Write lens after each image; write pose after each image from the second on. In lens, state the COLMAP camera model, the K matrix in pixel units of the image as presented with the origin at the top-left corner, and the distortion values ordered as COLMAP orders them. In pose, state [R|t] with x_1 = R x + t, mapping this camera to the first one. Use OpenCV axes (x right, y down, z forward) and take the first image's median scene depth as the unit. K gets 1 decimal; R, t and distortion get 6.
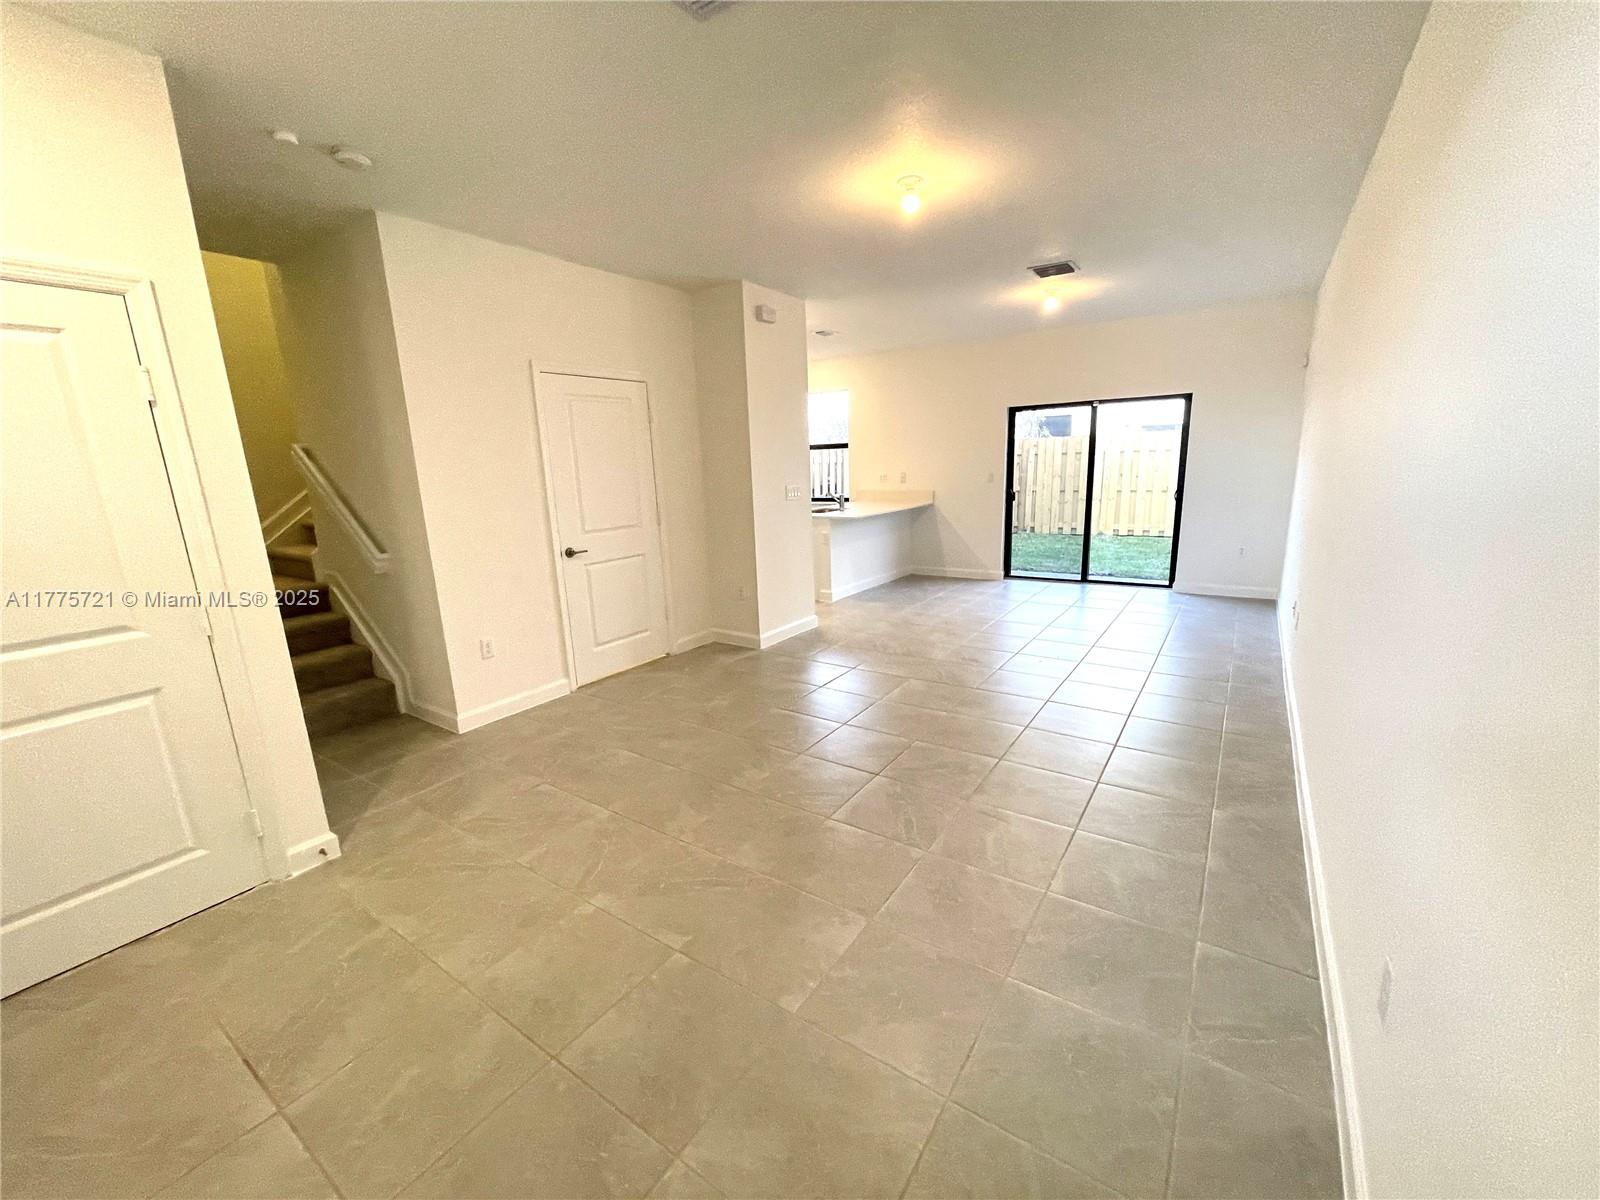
lens RADIAL K [[643.0, 0, 796.6], [0, 643.0, 608.5], [0, 0, 1]] dist [-0.001250, -0.000105]
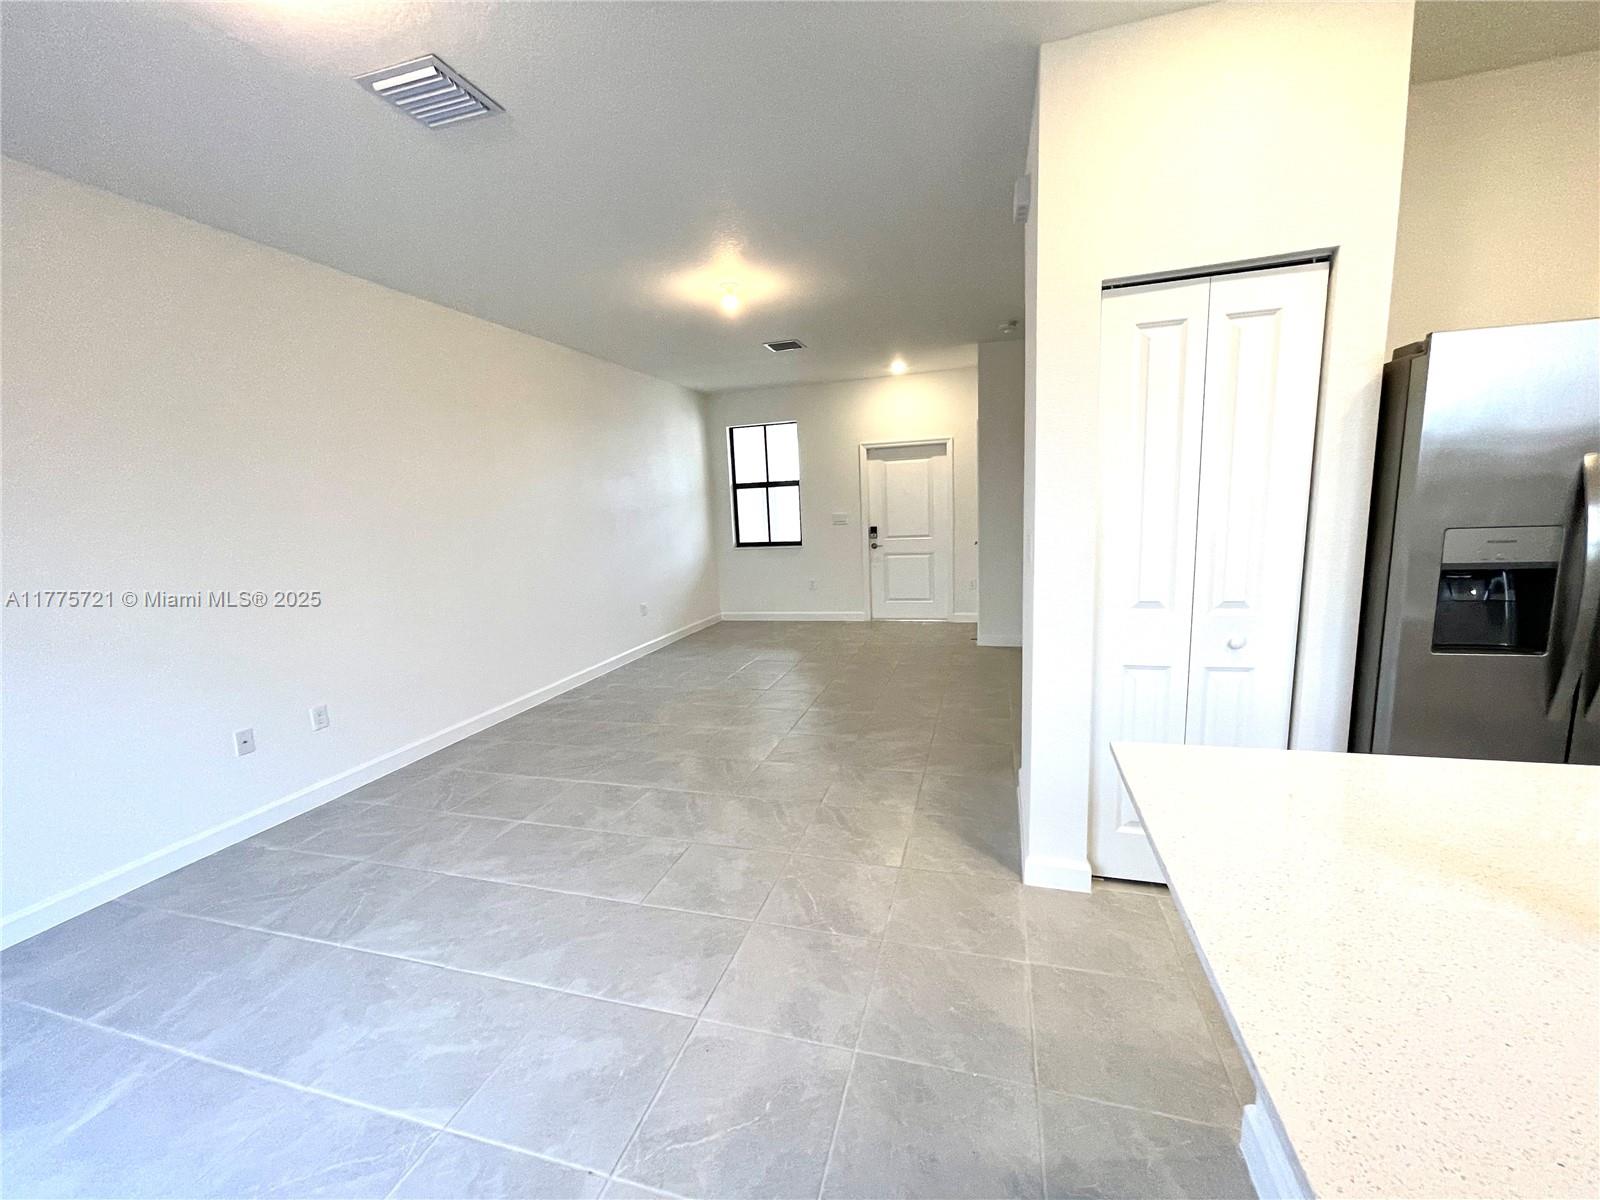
lens RADIAL K [[647.4, 0, 796.0], [0, 647.4, 605.6], [0, 0, 1]] dist [-0.000470, -0.000420]
pose [[-0.948440, 0.125425, -0.291085, 0.296296], [0.008374, 0.927968, 0.372566, -0.321259], [0.316847, 0.350918, -0.881172, 1.398088]]
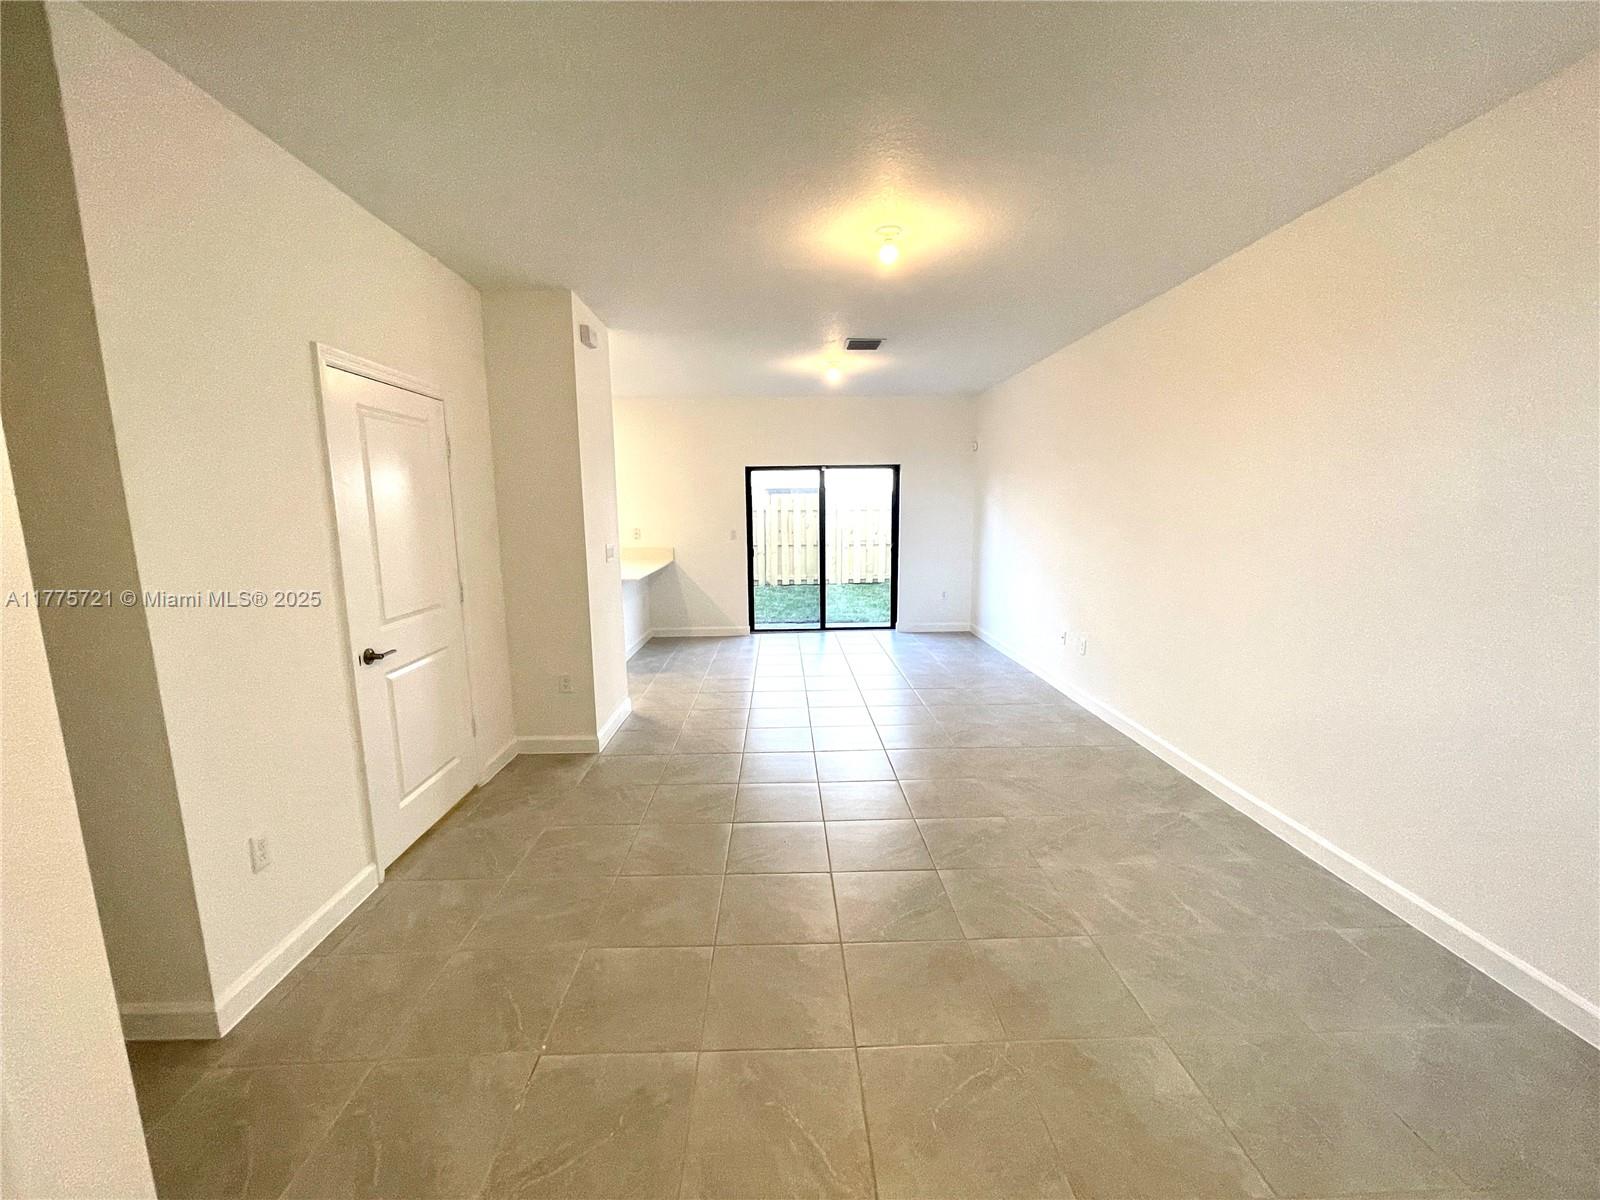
lens RADIAL K [[646.4, 0, 797.7], [0, 646.4, 606.5], [0, 0, 1]] dist [0.001183, 0.000037]
pose [[0.805763, -0.064818, 0.588681, -0.309495], [0.115231, 0.992155, -0.048481, -0.045724], [-0.580920, 0.106898, 0.806910, 0.204989]]
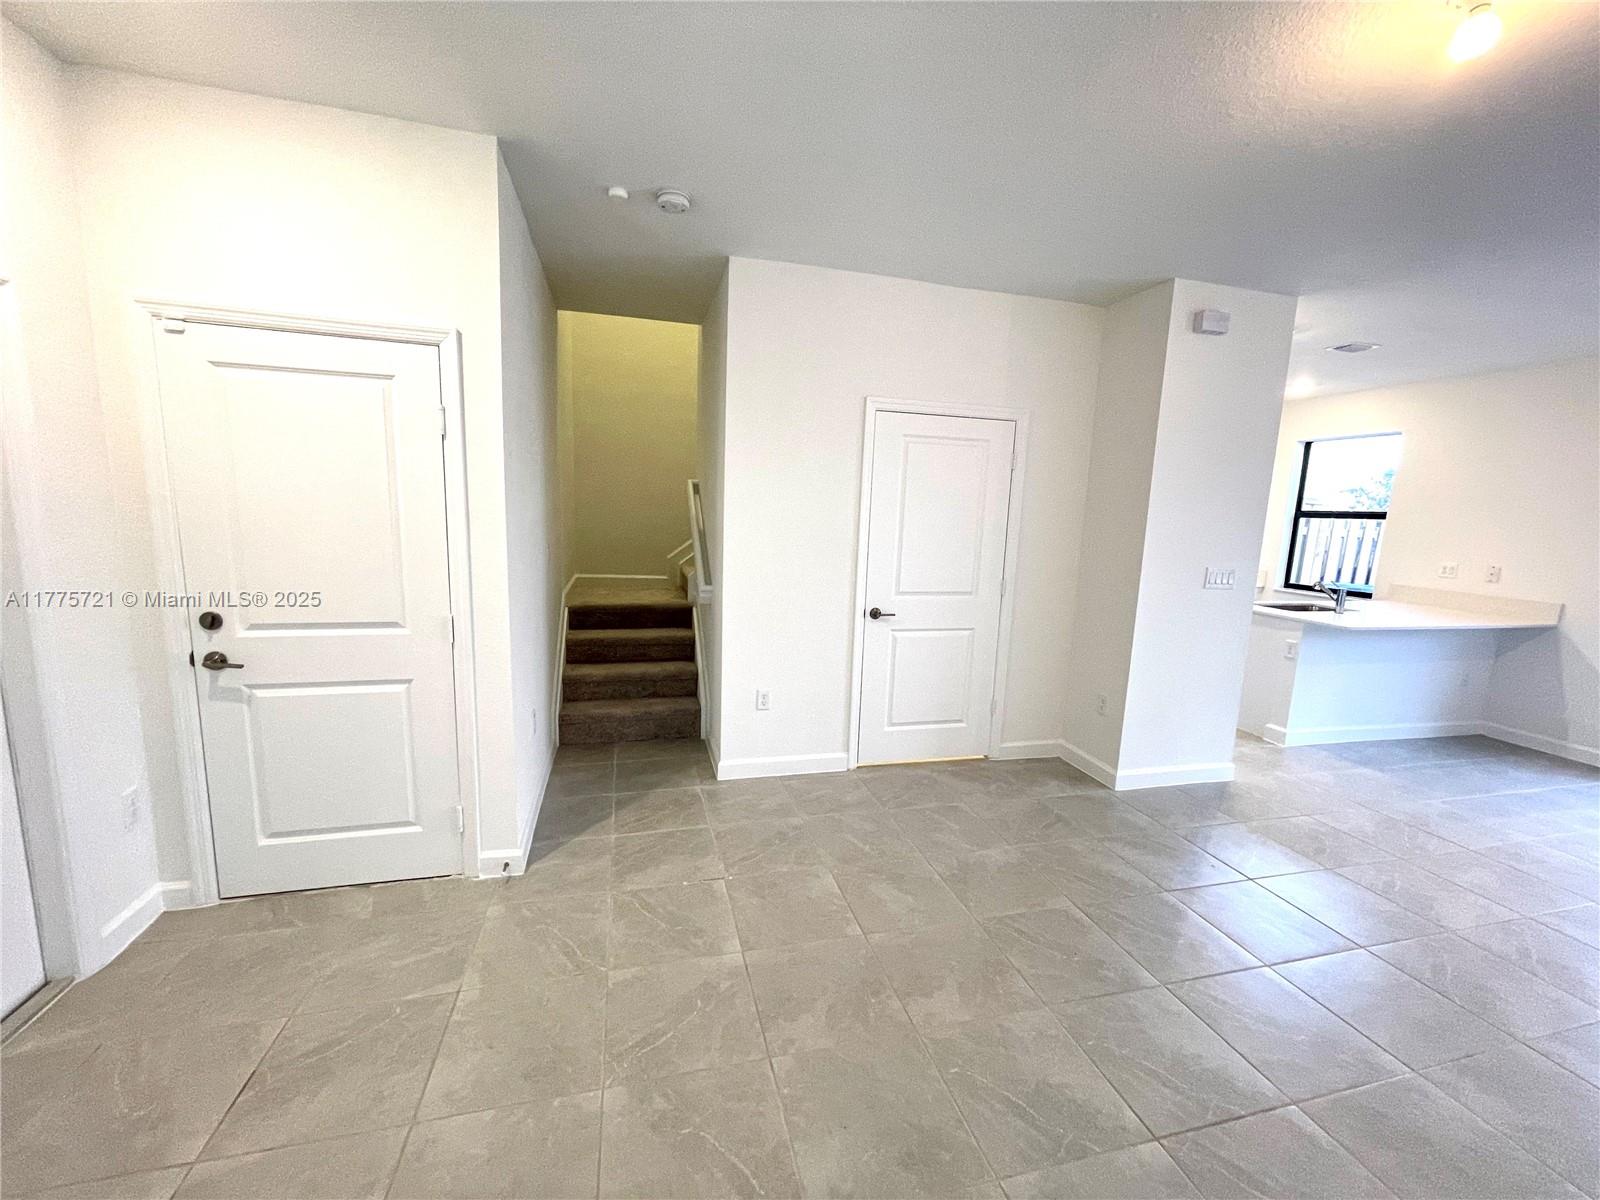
lens RADIAL K [[643.8, 0, 800.2], [0, 643.8, 607.5], [0, 0, 1]] dist [0.000835, -0.000182]
pose [[0.754967, 0.161645, -0.635528, 0.099473], [-0.208713, 0.977977, 0.000808, -0.059877], [0.621662, 0.132033, 0.772077, 0.211358]]
